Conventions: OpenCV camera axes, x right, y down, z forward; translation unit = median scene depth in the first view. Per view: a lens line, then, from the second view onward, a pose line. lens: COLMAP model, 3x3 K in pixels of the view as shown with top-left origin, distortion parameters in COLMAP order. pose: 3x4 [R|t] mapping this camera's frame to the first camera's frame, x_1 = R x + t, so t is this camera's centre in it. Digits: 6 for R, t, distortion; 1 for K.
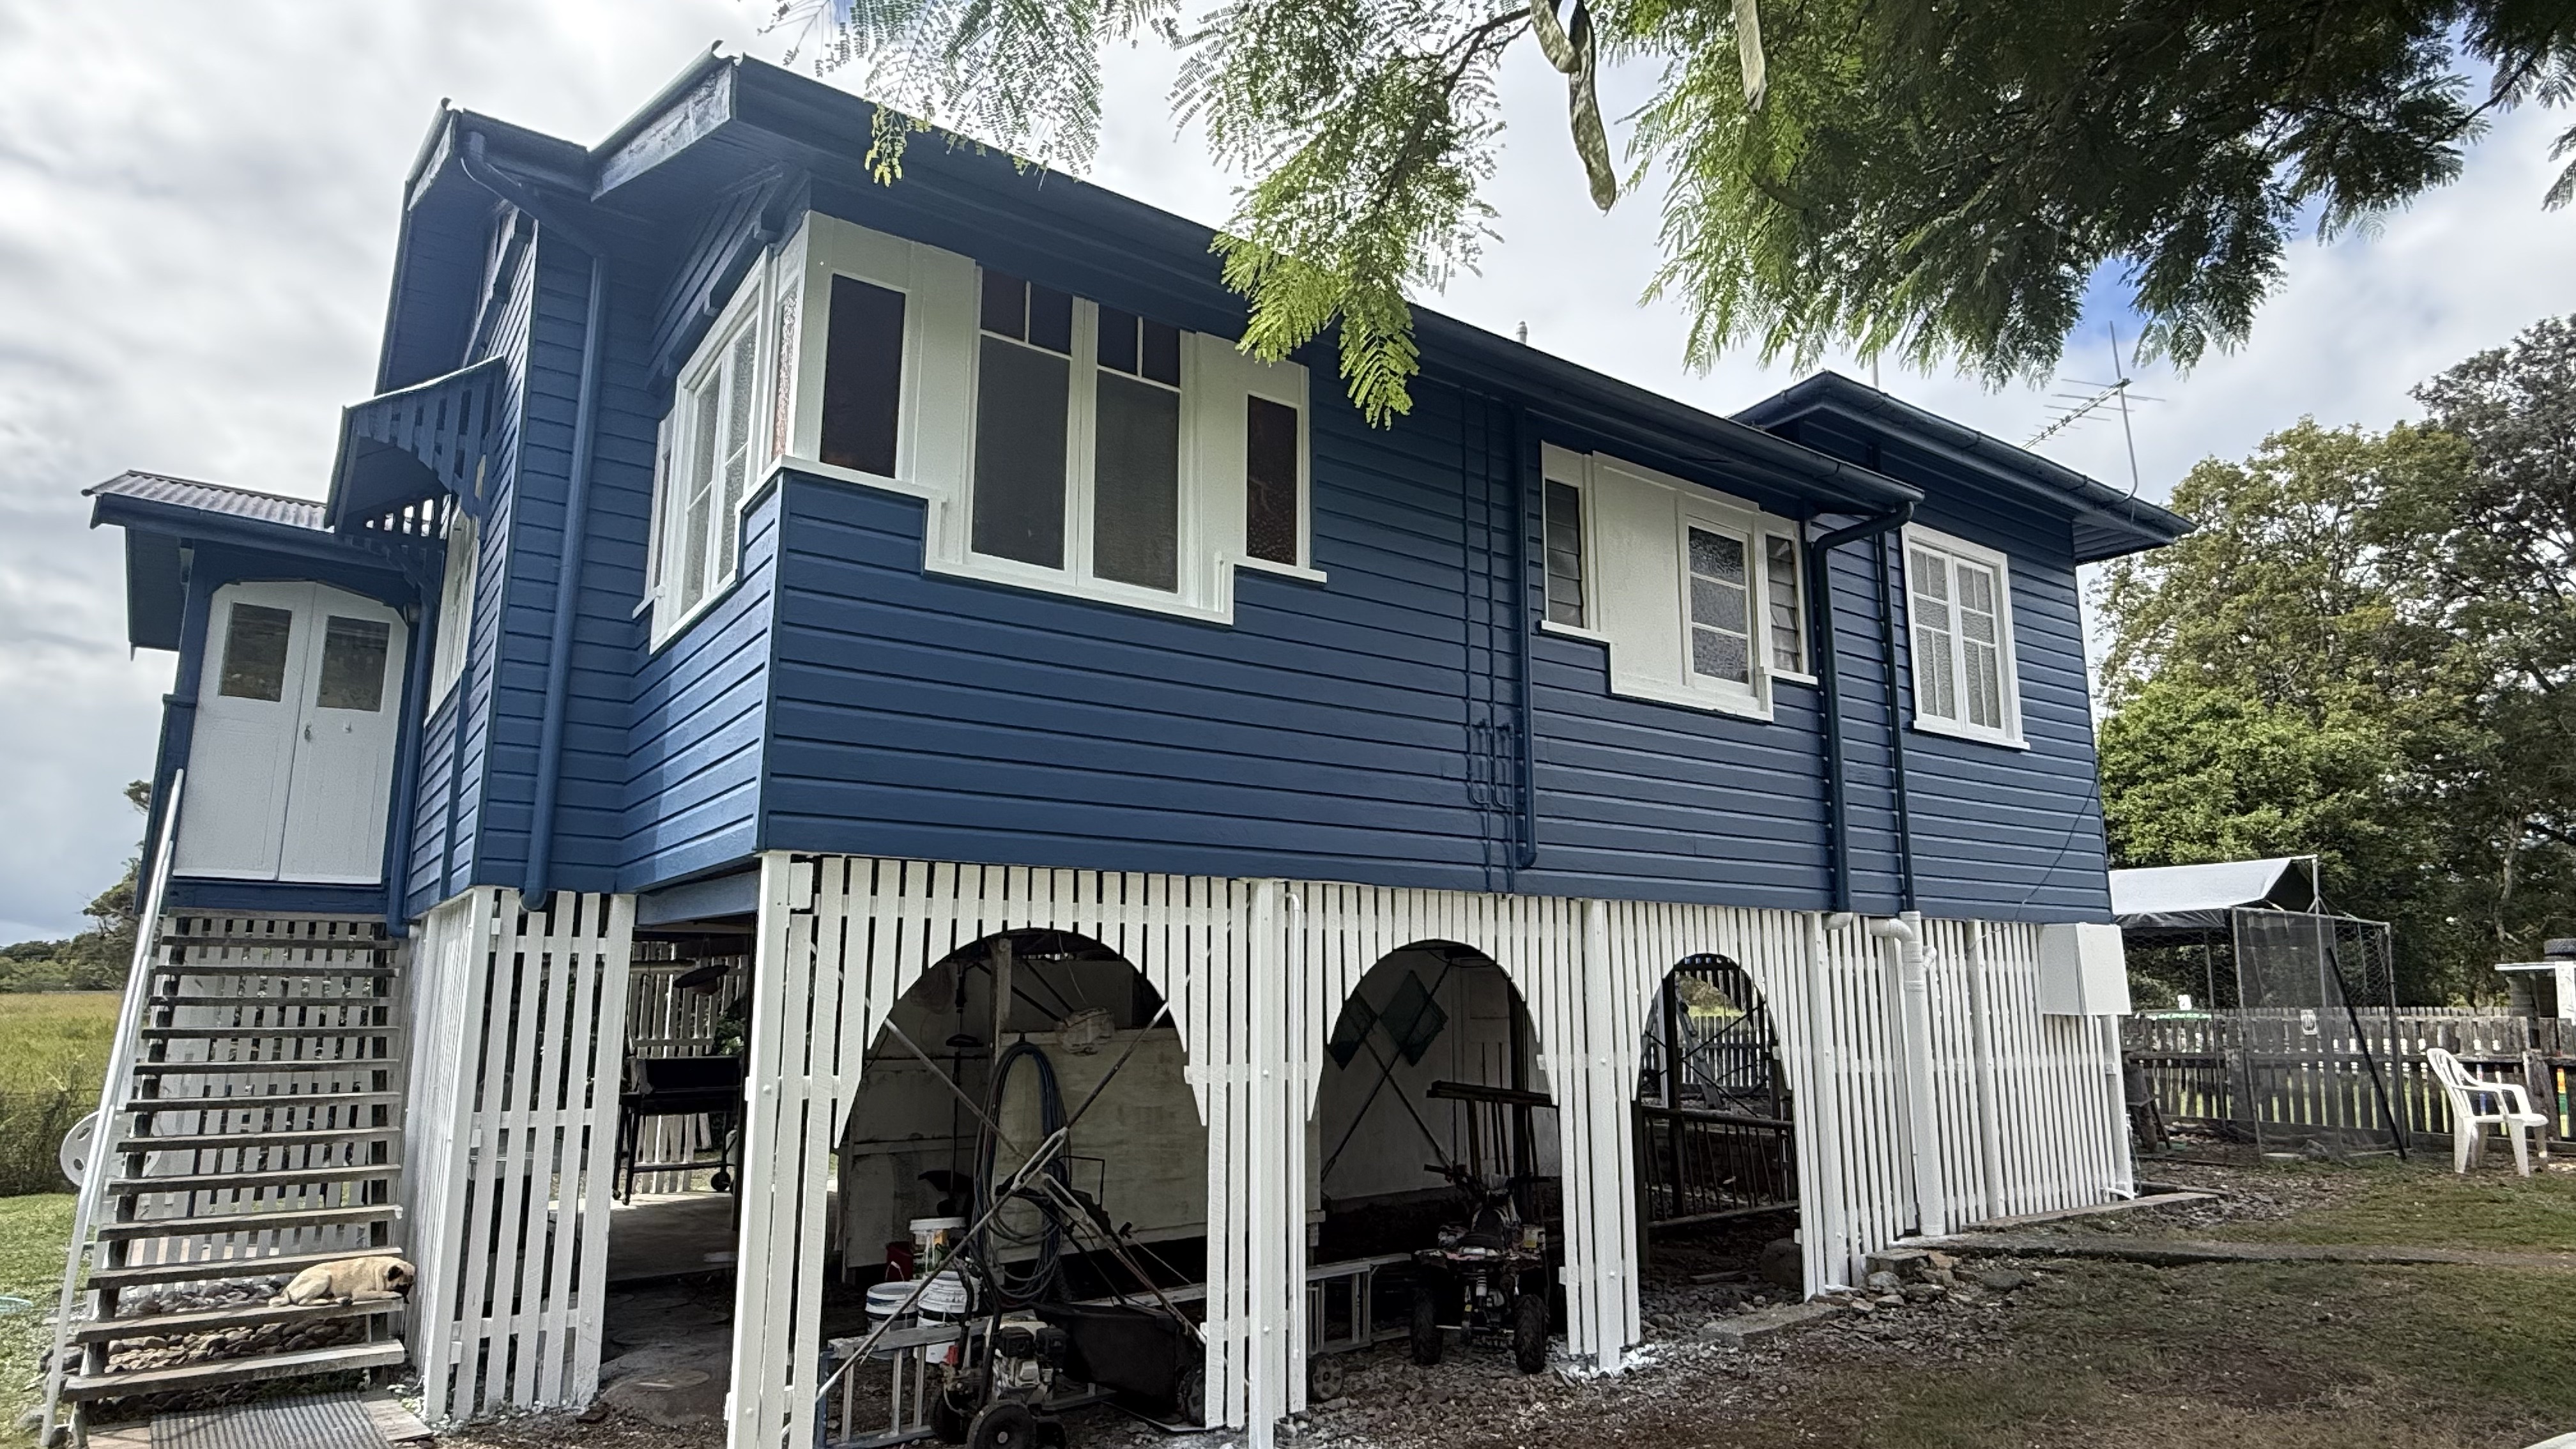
lens RADIAL K [[1394.9, 0, 1258.5], [0, 1394.9, 756.0], [0, 0, 1]] dist [0.006630, -0.000259]
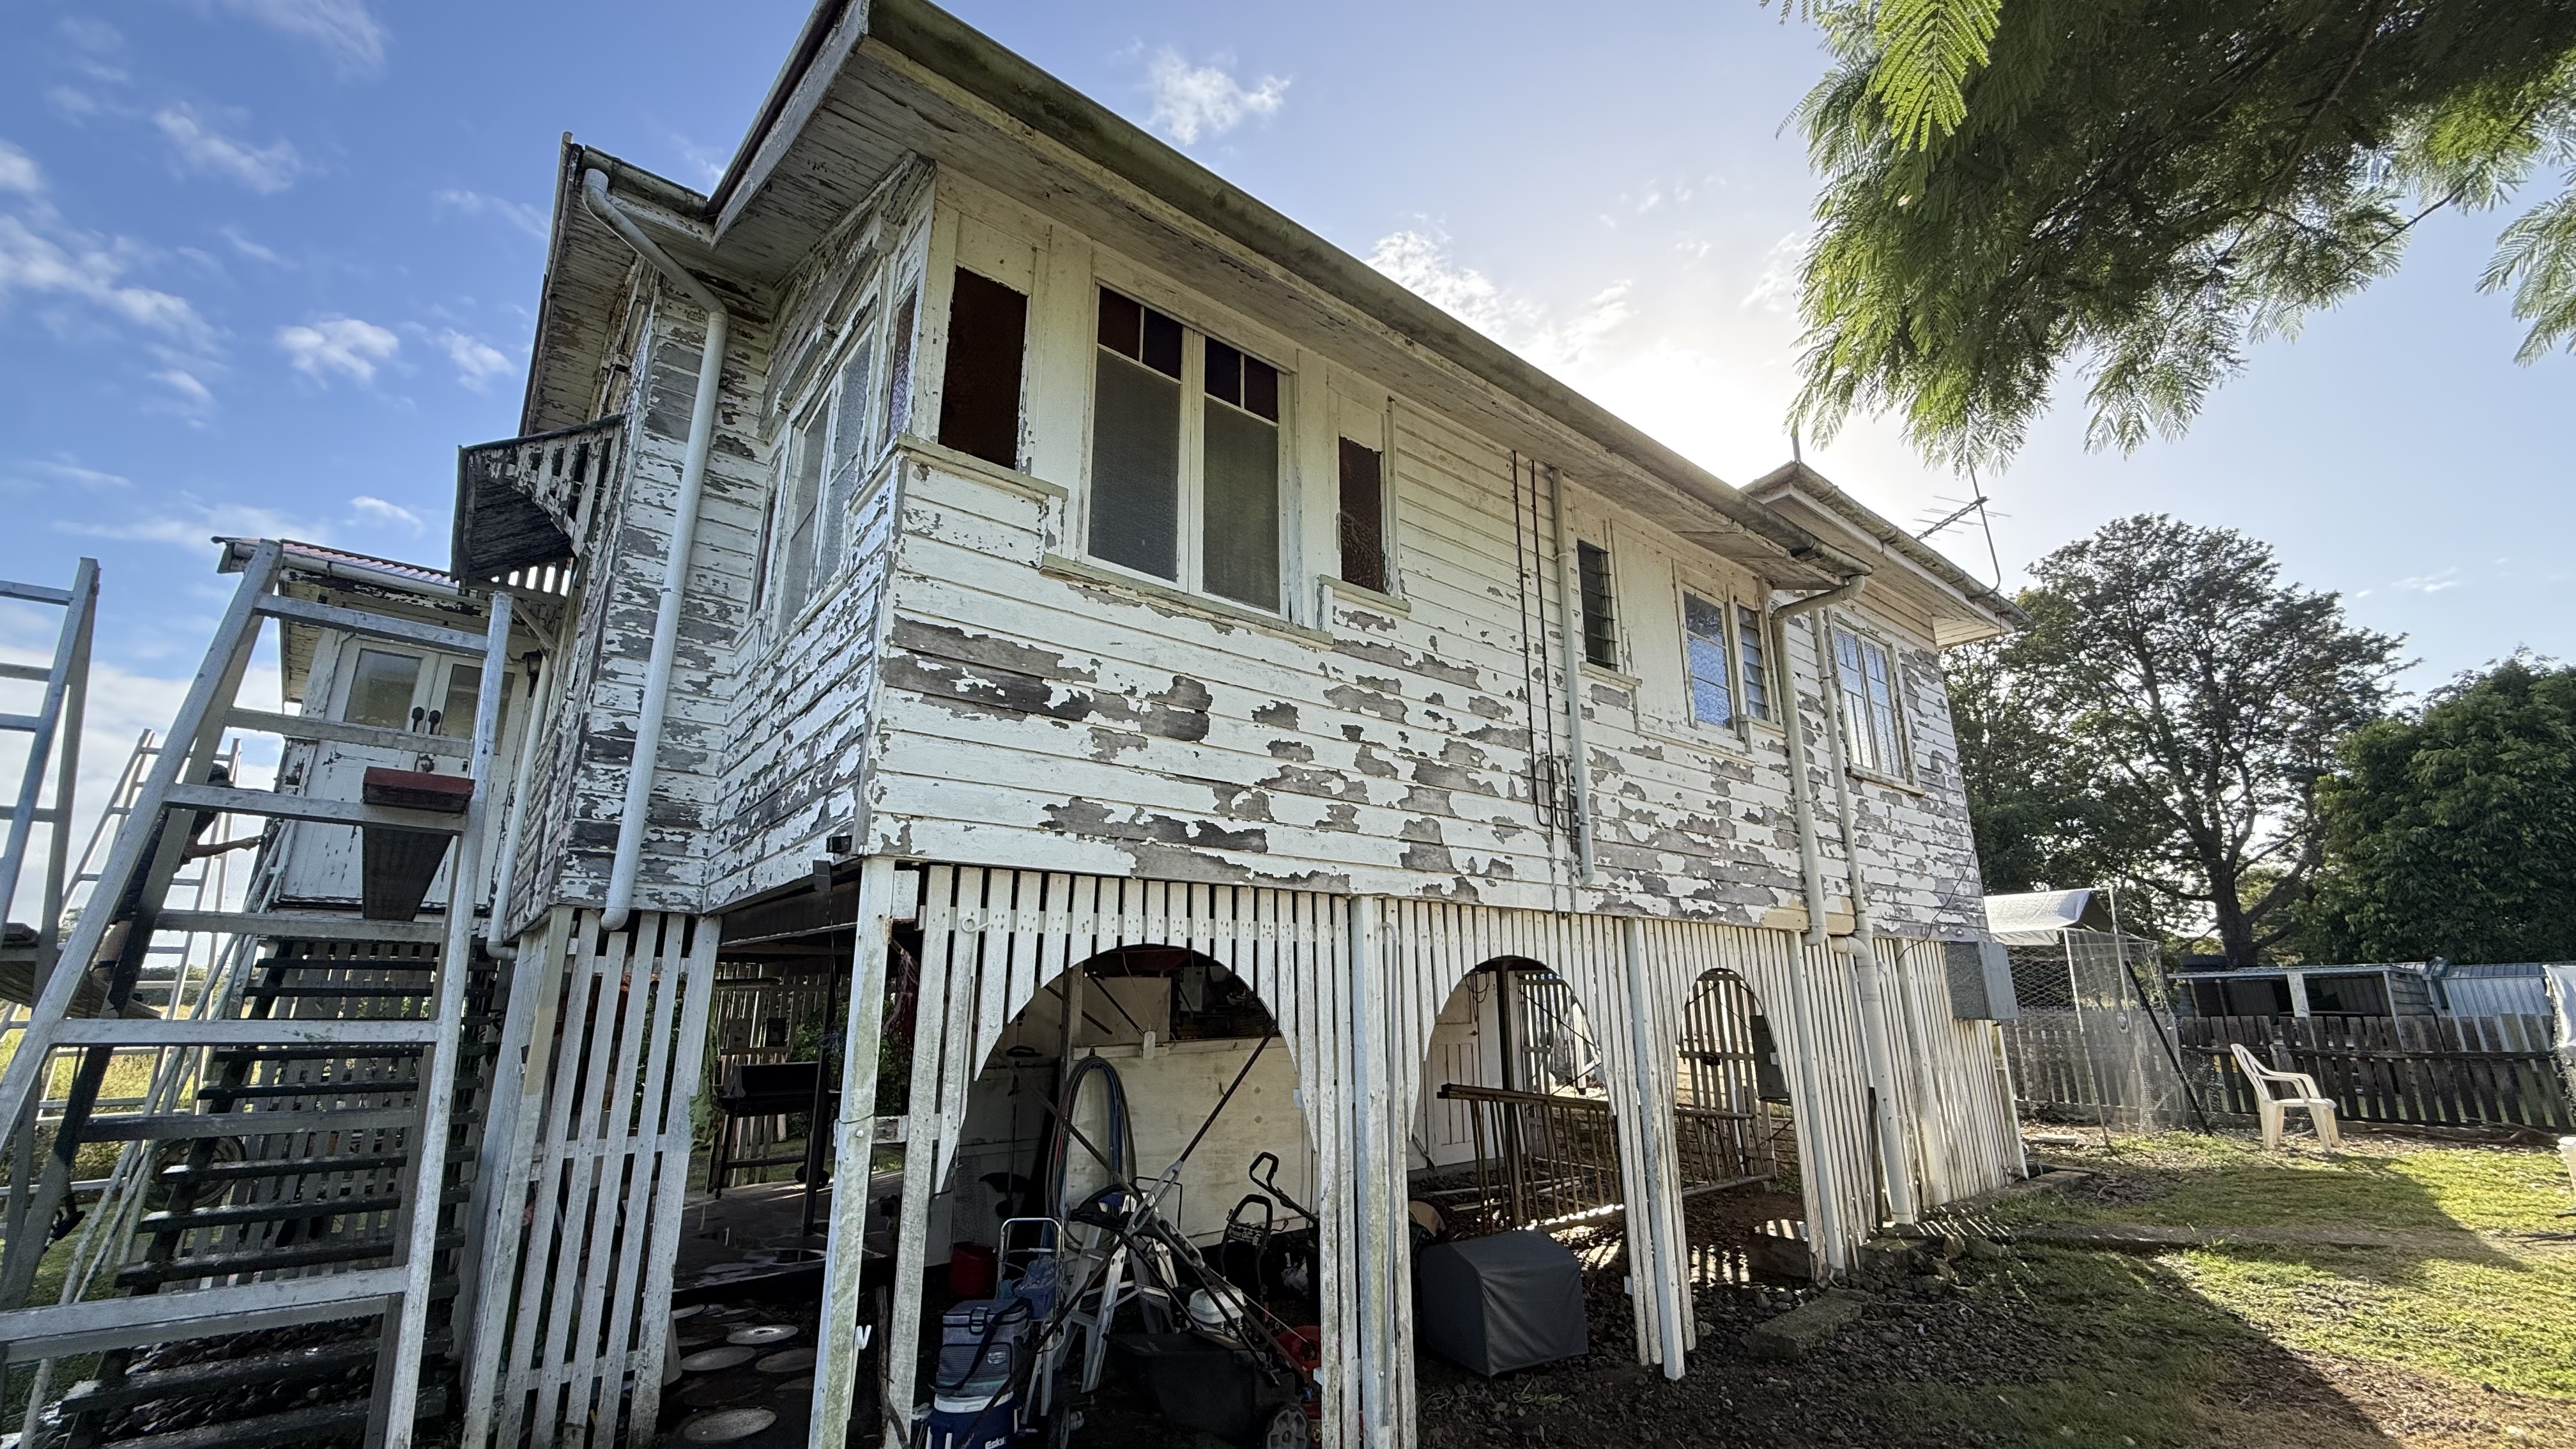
lens RADIAL K [[1046.8, 0, 1288.0], [0, 1046.8, 724.5], [0, 0, 1]] dist [0.016760, -0.009001]
pose [[0.998219, 0.008218, 0.059090, -0.085443], [-0.002891, 0.995967, -0.089676, 0.029859], [-0.059588, 0.089345, 0.994217, 0.211890]]
